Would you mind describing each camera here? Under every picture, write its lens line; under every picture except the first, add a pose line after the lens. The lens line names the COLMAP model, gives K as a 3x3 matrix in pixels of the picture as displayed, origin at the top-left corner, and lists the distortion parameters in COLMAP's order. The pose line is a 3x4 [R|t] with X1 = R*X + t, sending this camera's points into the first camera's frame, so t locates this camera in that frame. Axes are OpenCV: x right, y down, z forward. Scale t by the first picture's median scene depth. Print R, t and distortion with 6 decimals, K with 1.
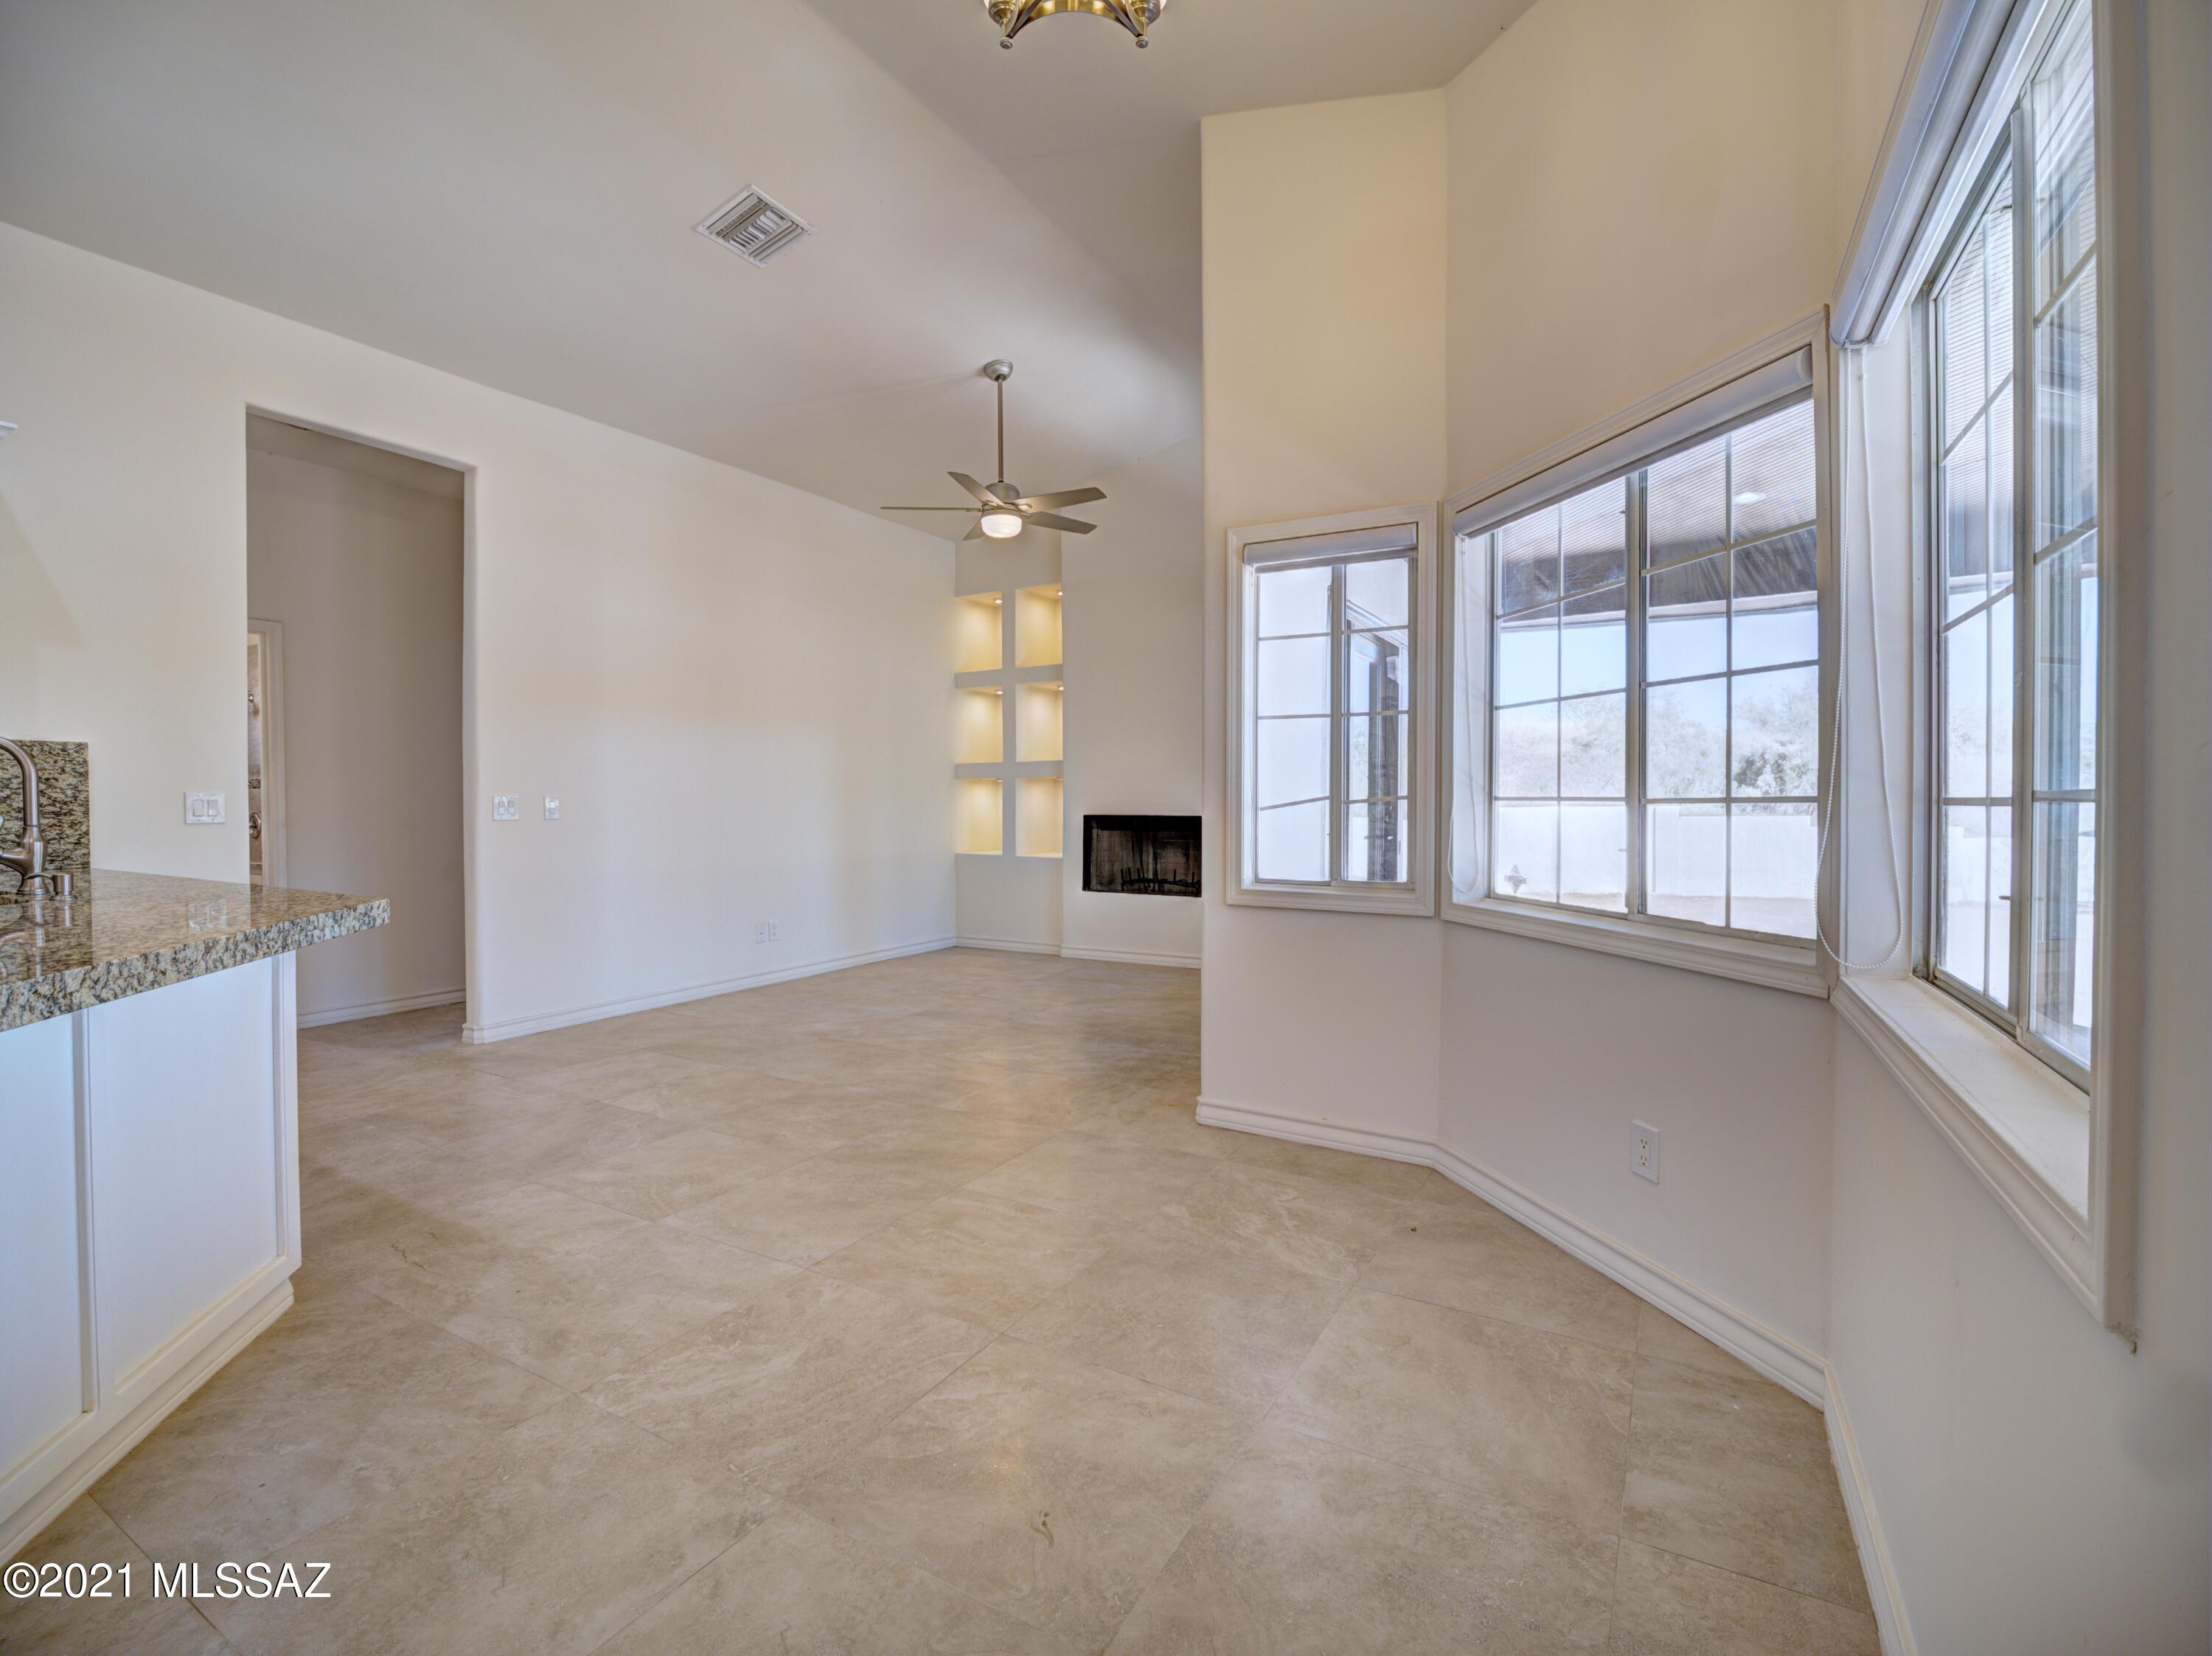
lens RADIAL K [[1010.7, 0, 1128.6], [0, 1010.7, 801.6], [0, 0, 1]] dist [-0.021819, 0.001398]
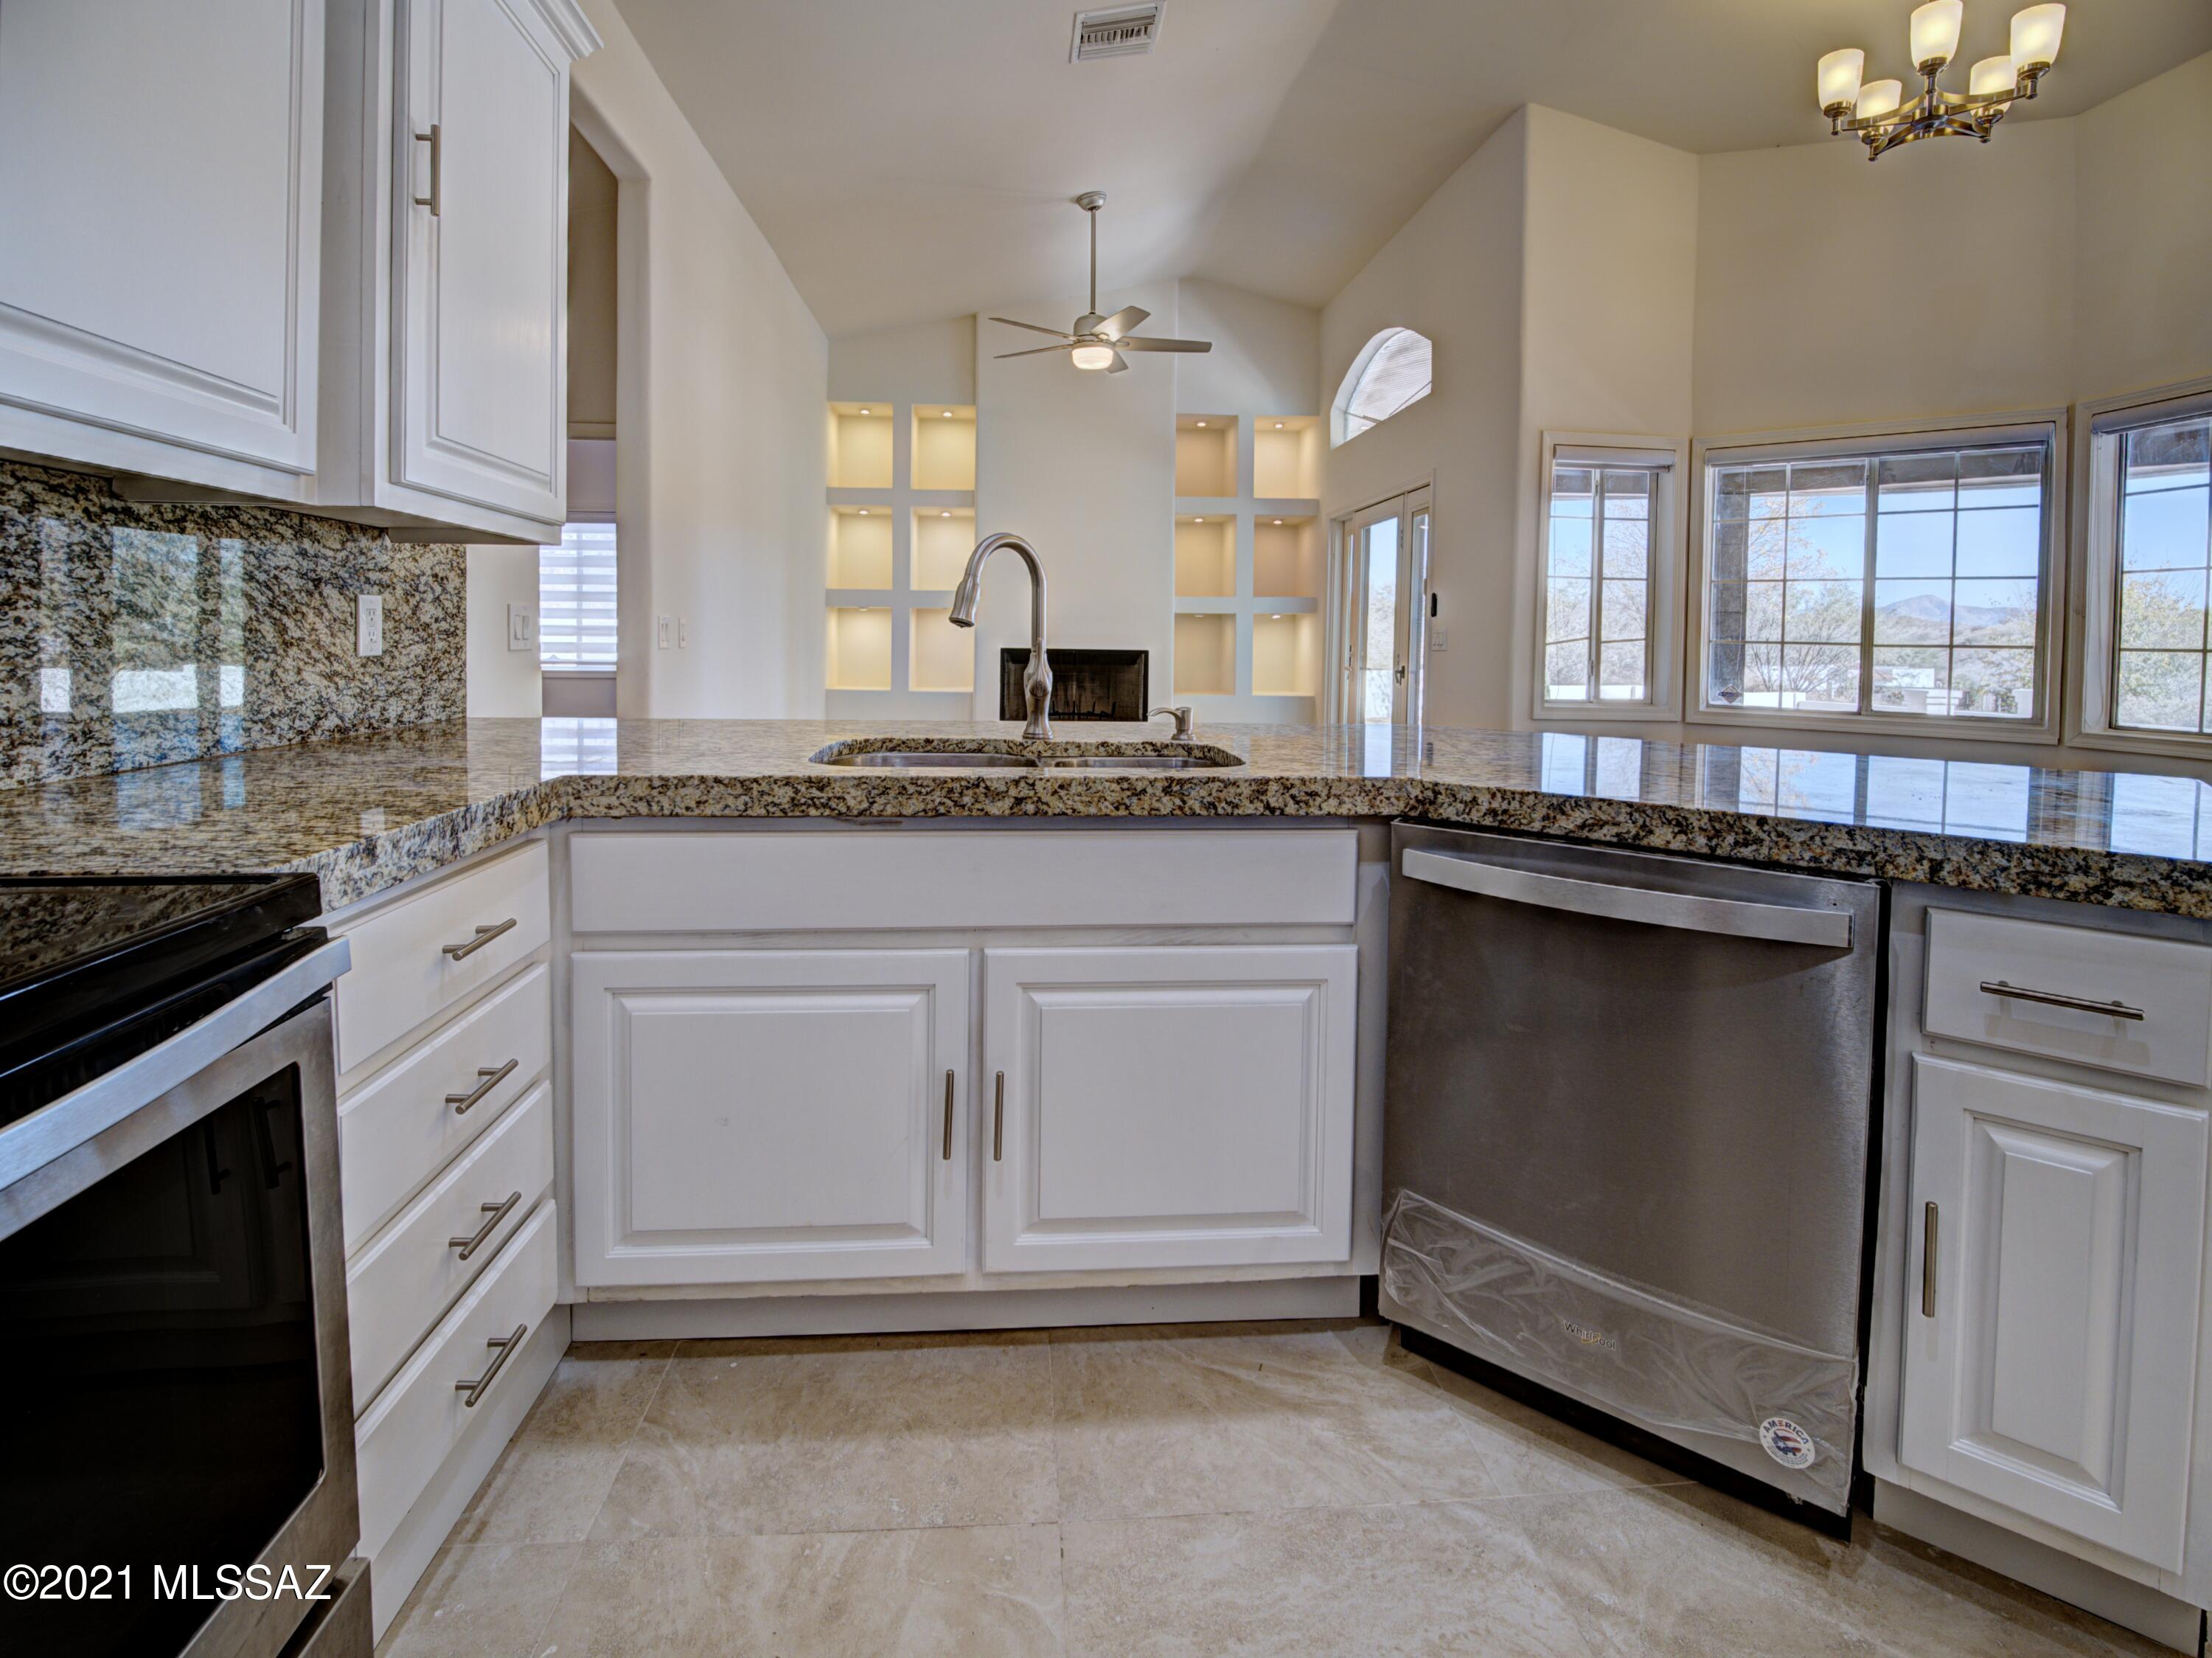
lens RADIAL K [[1051.6, 0, 1086.5], [0, 1051.6, 673.5], [0, 0, 1]] dist [-0.026340, -0.000314]
pose [[0.818528, -0.004407, 0.574450, -1.352621], [-0.014407, 0.999499, 0.028197, 0.016225], [-0.574286, -0.031356, 0.818054, 0.255173]]
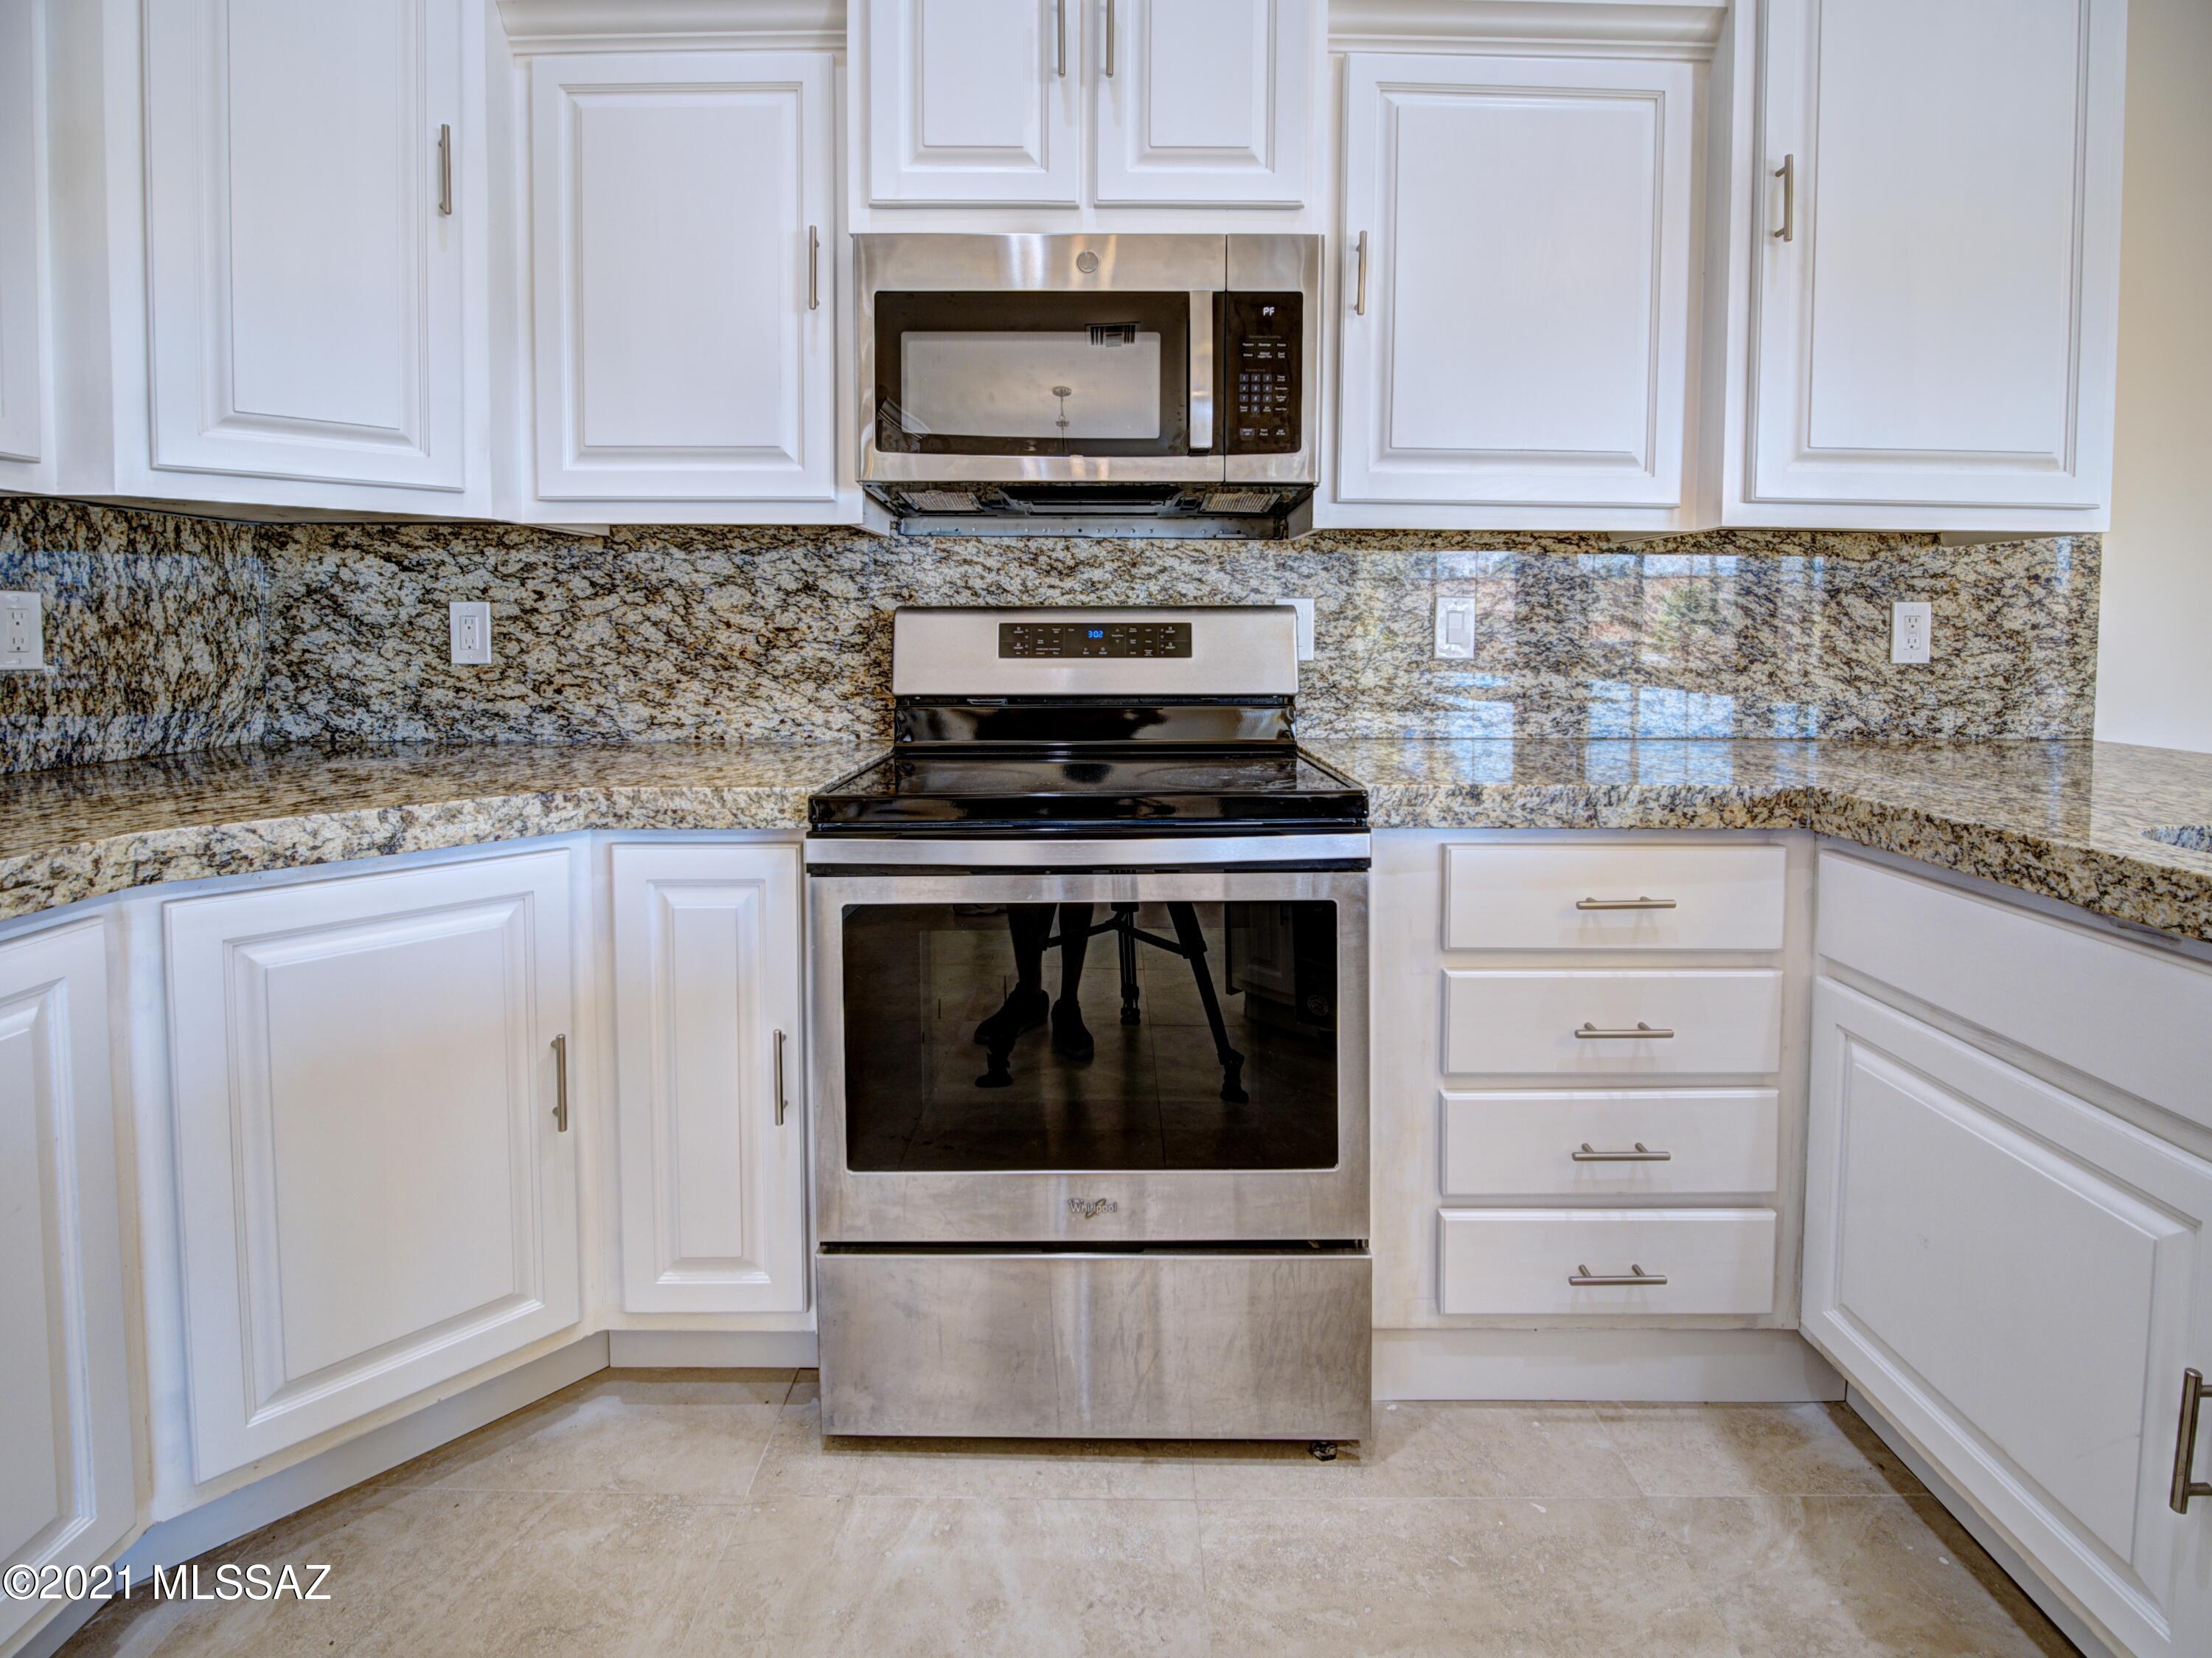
lens RADIAL K [[1010.9, 0, 1108.4], [0, 1010.9, 683.0], [0, 0, 1]] dist [-0.021819, 0.001398]
pose [[0.512897, 0.053866, -0.856758, -1.046257], [-0.012398, 0.998390, 0.055348, 0.014001], [0.858360, -0.017766, 0.512740, 0.294113]]
